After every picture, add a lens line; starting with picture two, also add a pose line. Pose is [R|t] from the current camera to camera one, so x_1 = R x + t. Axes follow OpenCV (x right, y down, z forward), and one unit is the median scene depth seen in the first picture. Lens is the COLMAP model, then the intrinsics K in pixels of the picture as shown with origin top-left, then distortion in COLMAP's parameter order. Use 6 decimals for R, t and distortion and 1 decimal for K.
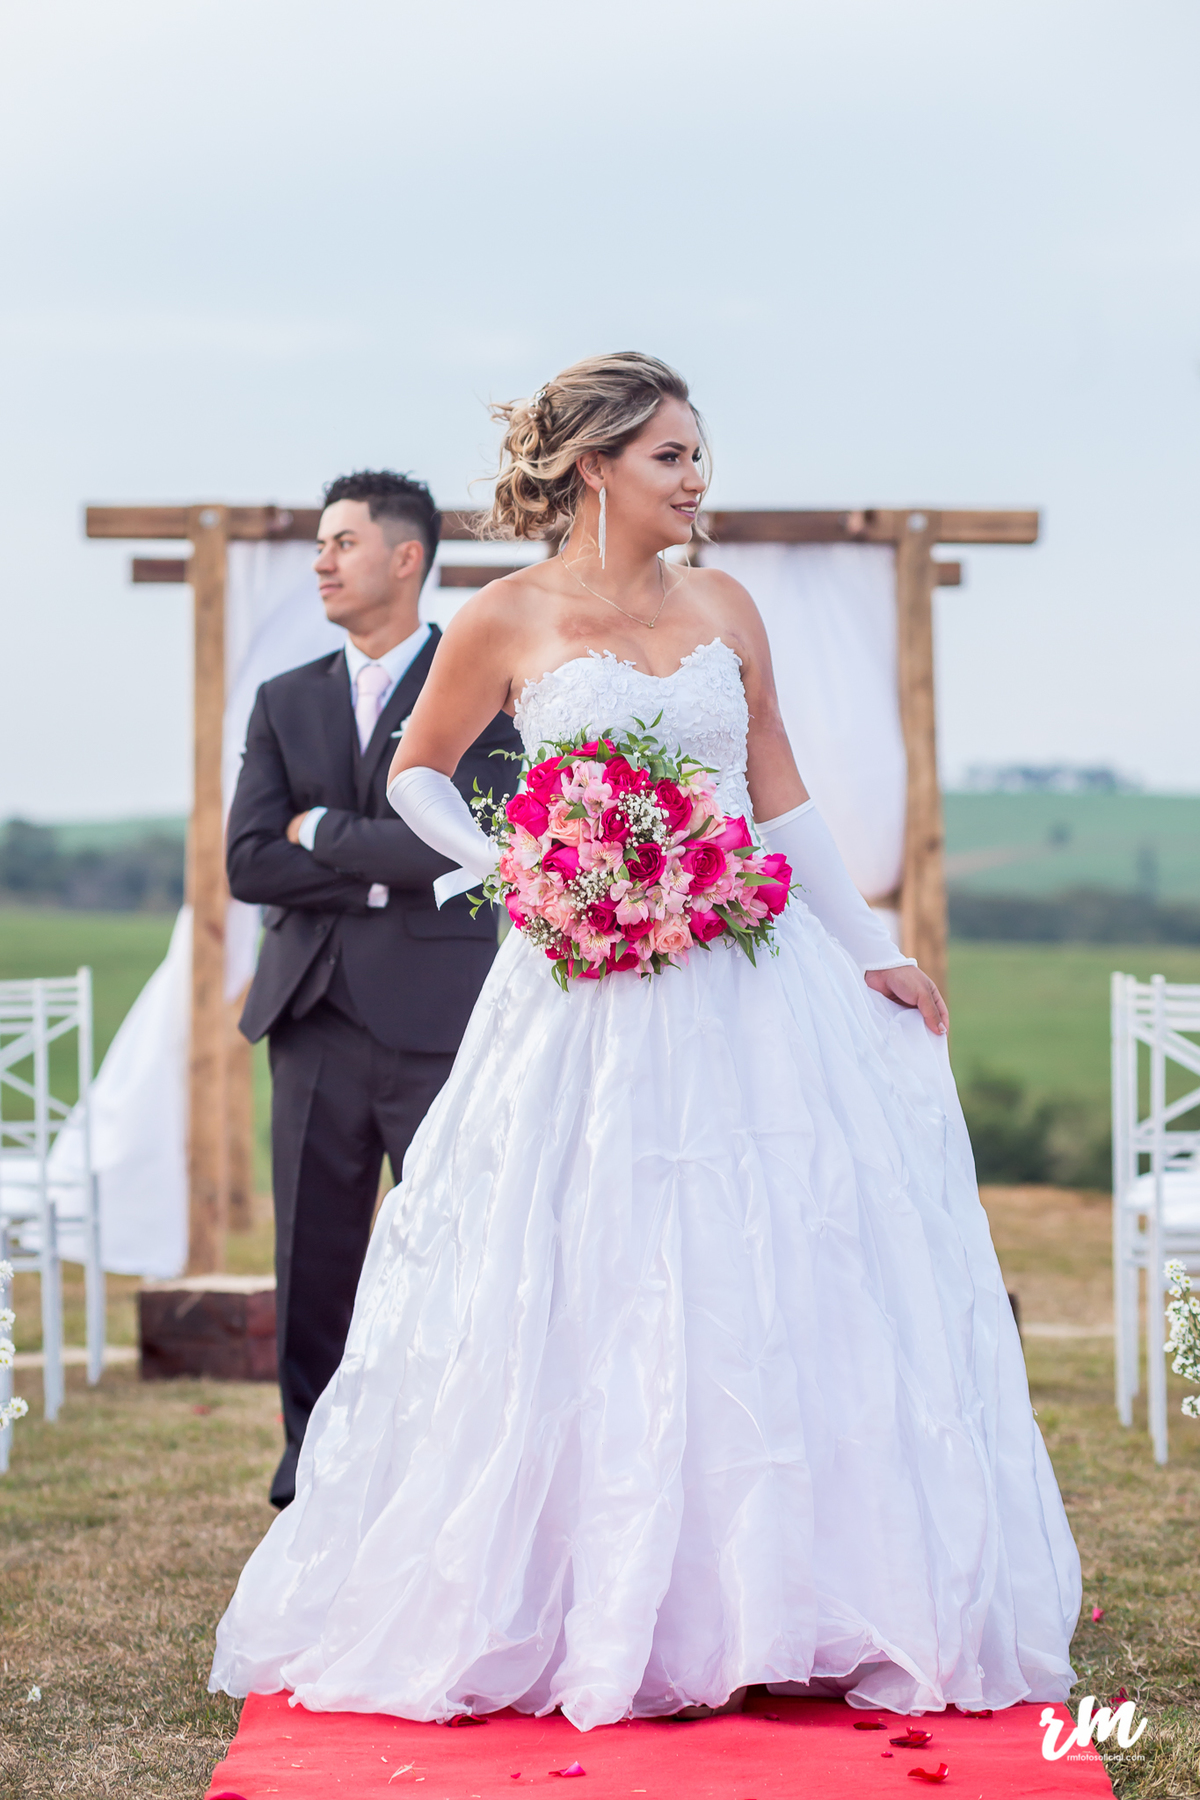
lens RADIAL K [[5221.1, 0, 600.0], [0, 5221.1, 900.0], [0, 0, 1]] dist [-0.655400, -0.647259]
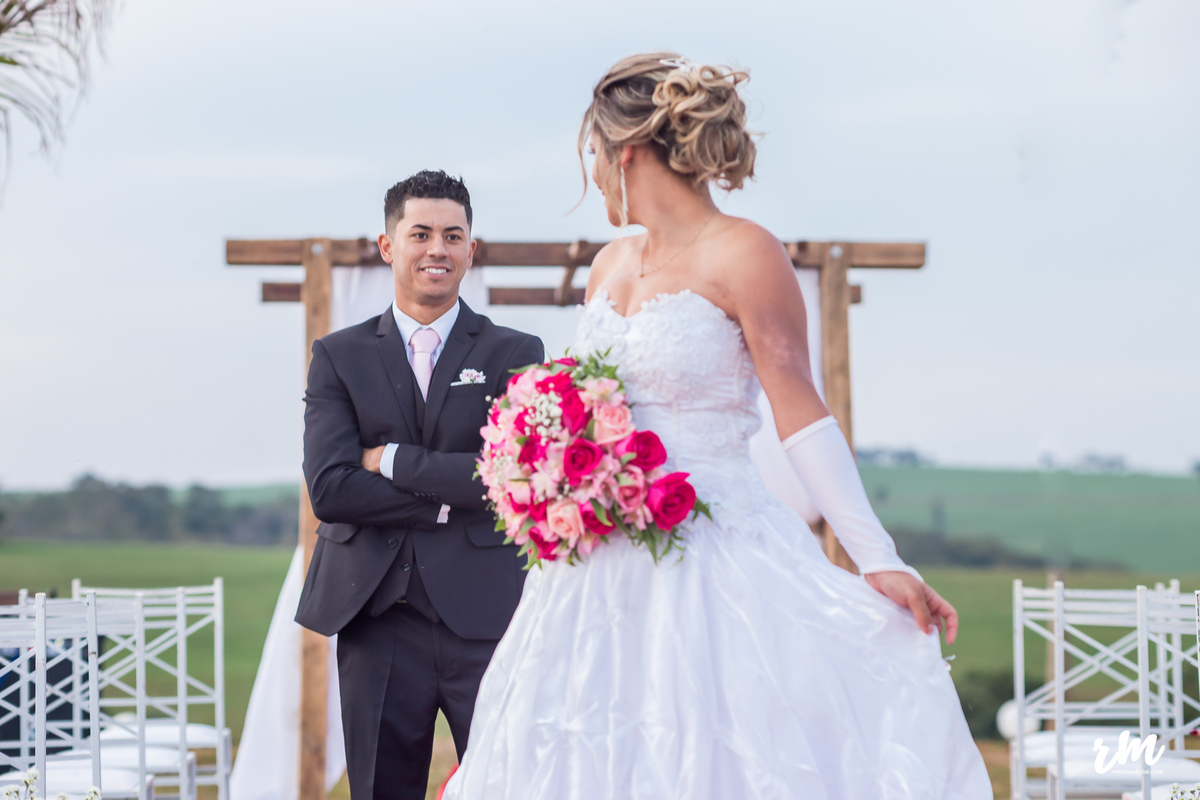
lens RADIAL K [[3480.7, 0, 600.0], [0, 3480.7, 400.0], [0, 0, 1]] dist [-0.655400, -0.647259]
pose [[0.999983, -0.005537, 0.001583, -0.004230], [0.005595, 0.999208, -0.039398, 0.003014], [-0.001363, 0.039406, 0.999222, 0.134107]]
